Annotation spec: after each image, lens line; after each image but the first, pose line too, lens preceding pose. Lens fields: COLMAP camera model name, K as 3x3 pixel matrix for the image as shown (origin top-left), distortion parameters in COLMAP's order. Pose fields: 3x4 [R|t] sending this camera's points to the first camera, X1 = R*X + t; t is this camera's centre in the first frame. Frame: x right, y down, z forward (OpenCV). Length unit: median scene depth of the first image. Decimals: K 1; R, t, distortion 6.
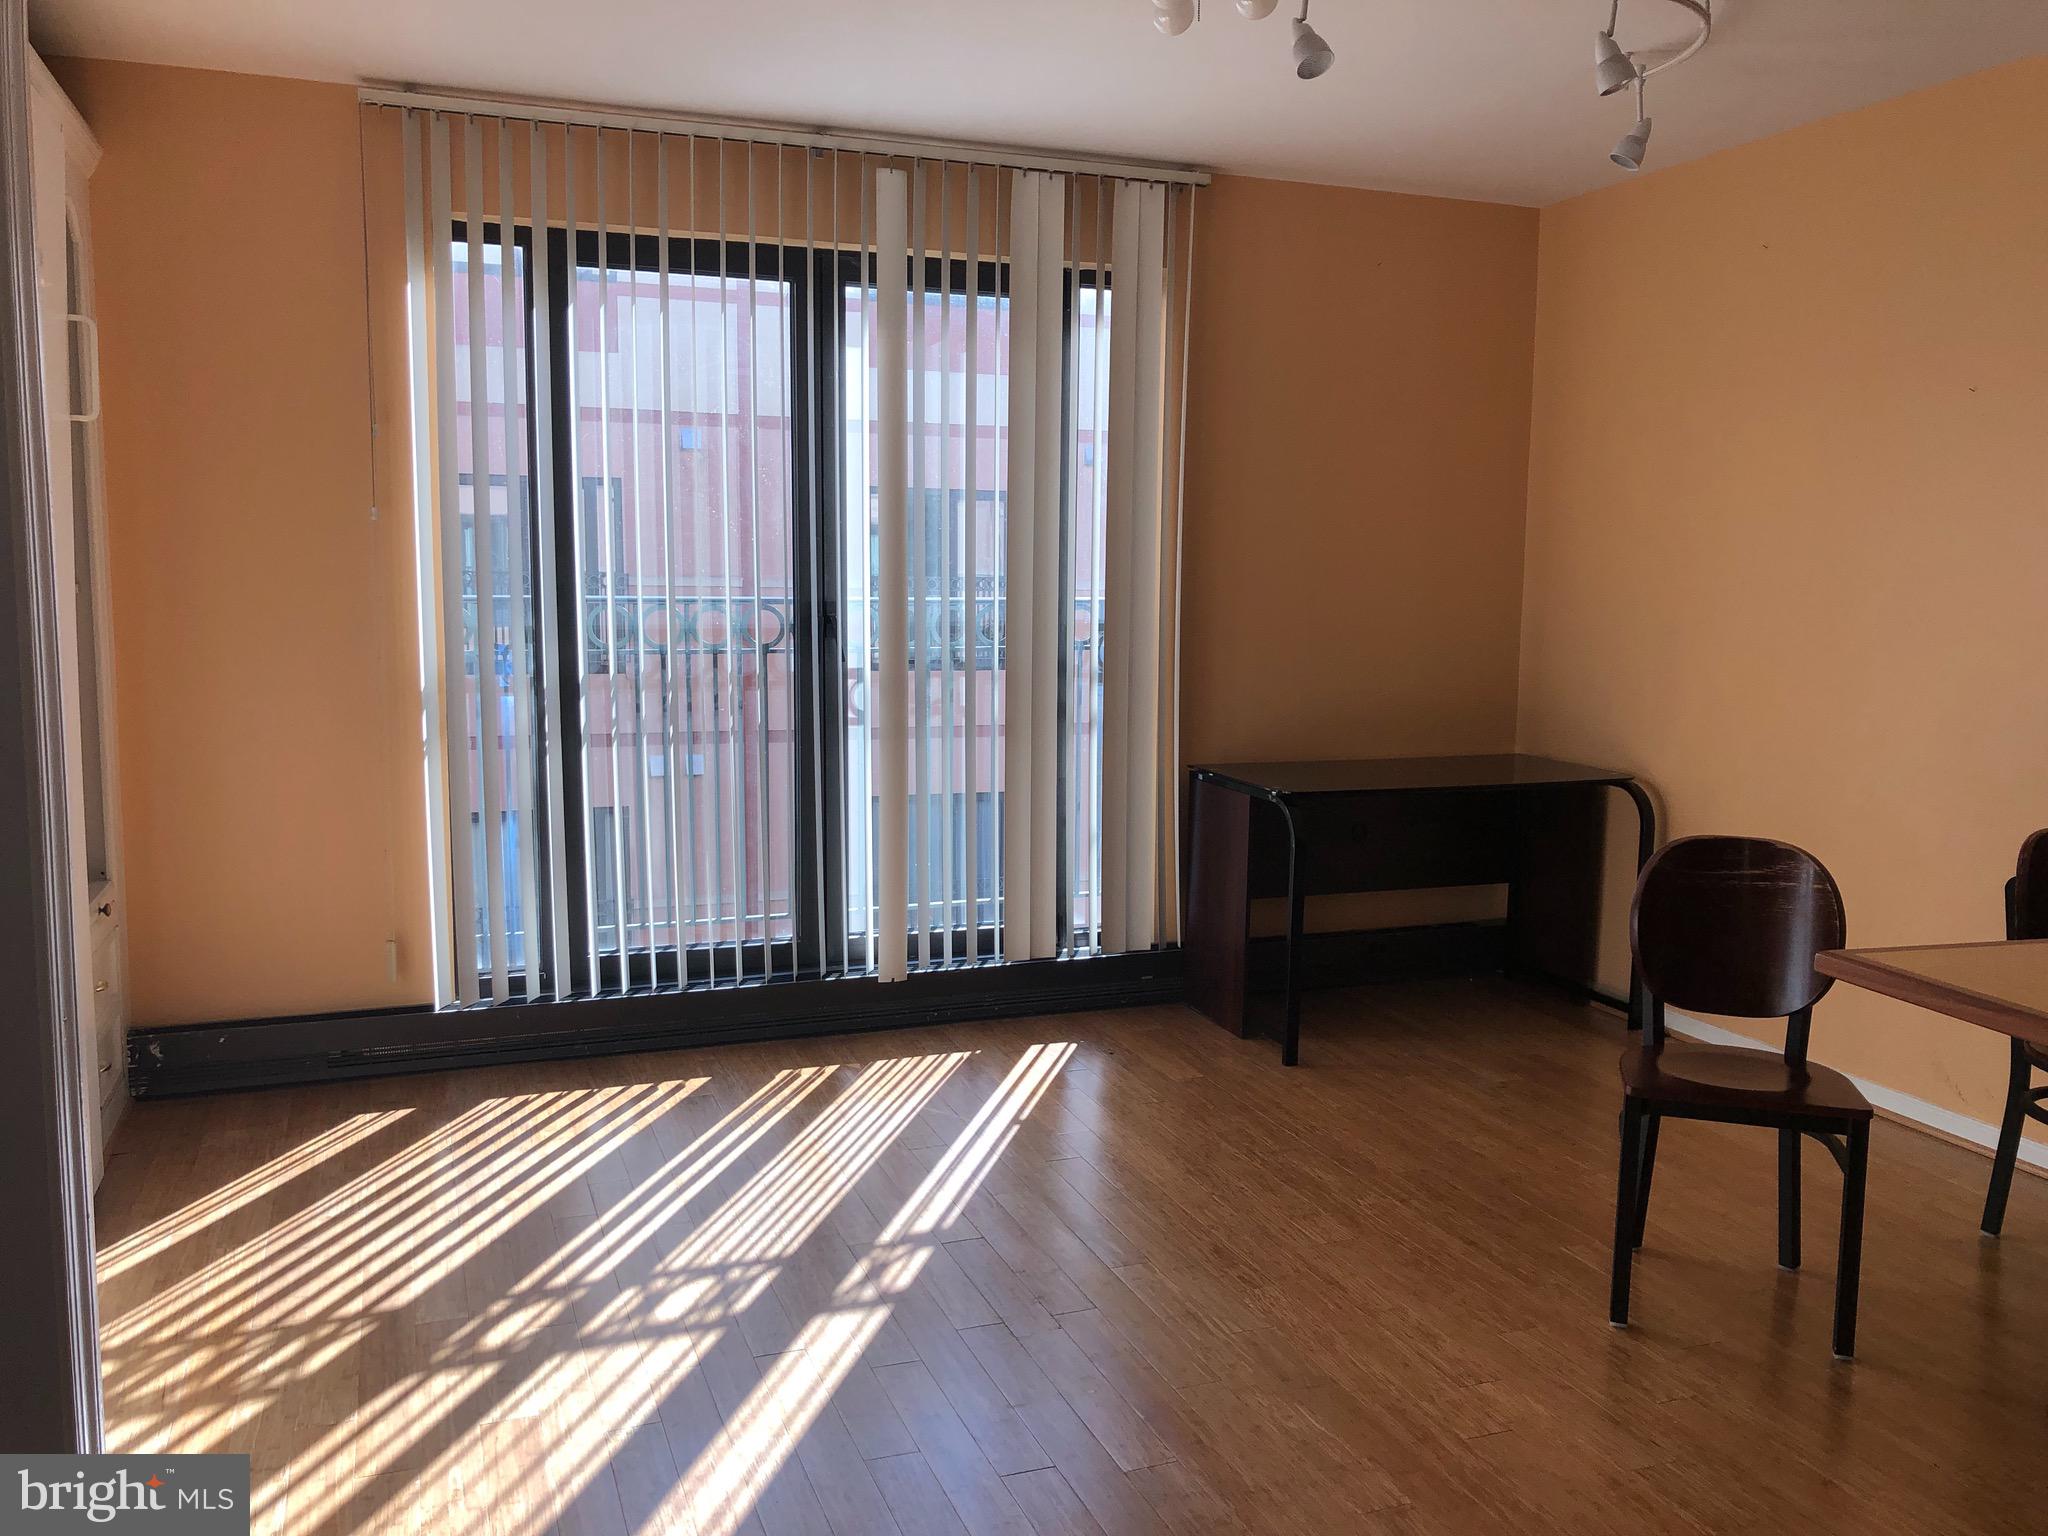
lens RADIAL K [[1661.4, 0, 1026.7], [0, 1661.4, 749.6], [0, 0, 1]] dist [0.084748, -0.167298]
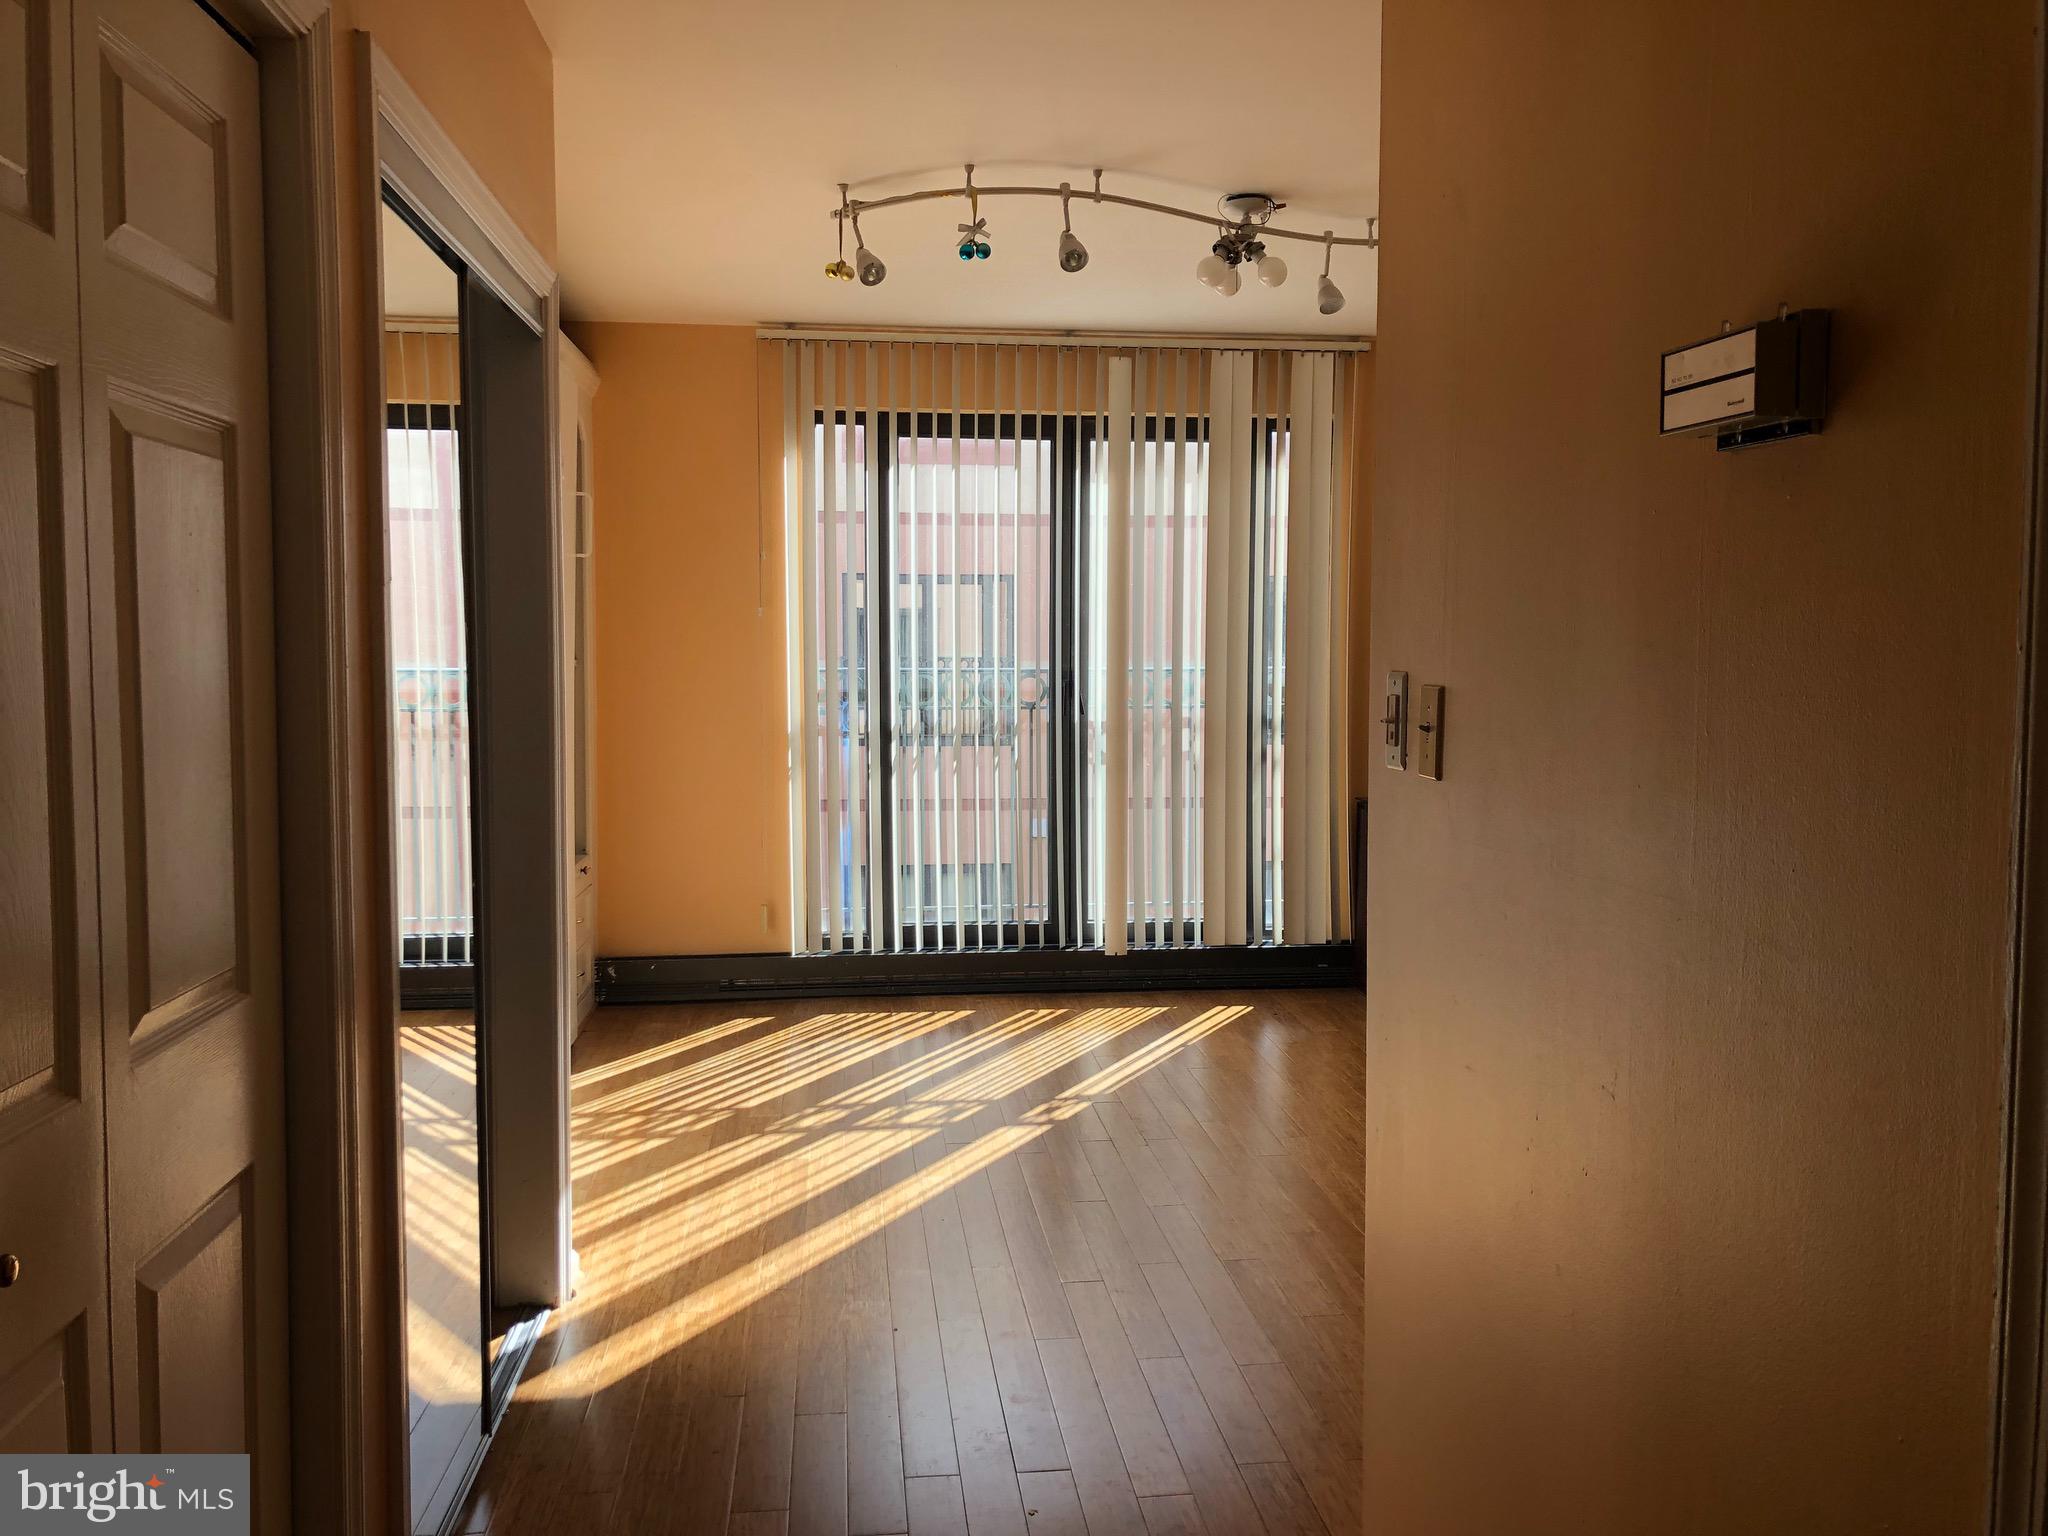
lens RADIAL K [[1714.0, 0, 1030.5], [0, 1714.0, 762.4], [0, 0, 1]] dist [-0.001370, 0.004495]
pose [[0.971733, 0.003996, -0.236048, 0.183548], [-0.016643, 0.998529, -0.051610, 0.059877], [0.235494, 0.054080, 0.970370, -0.364847]]
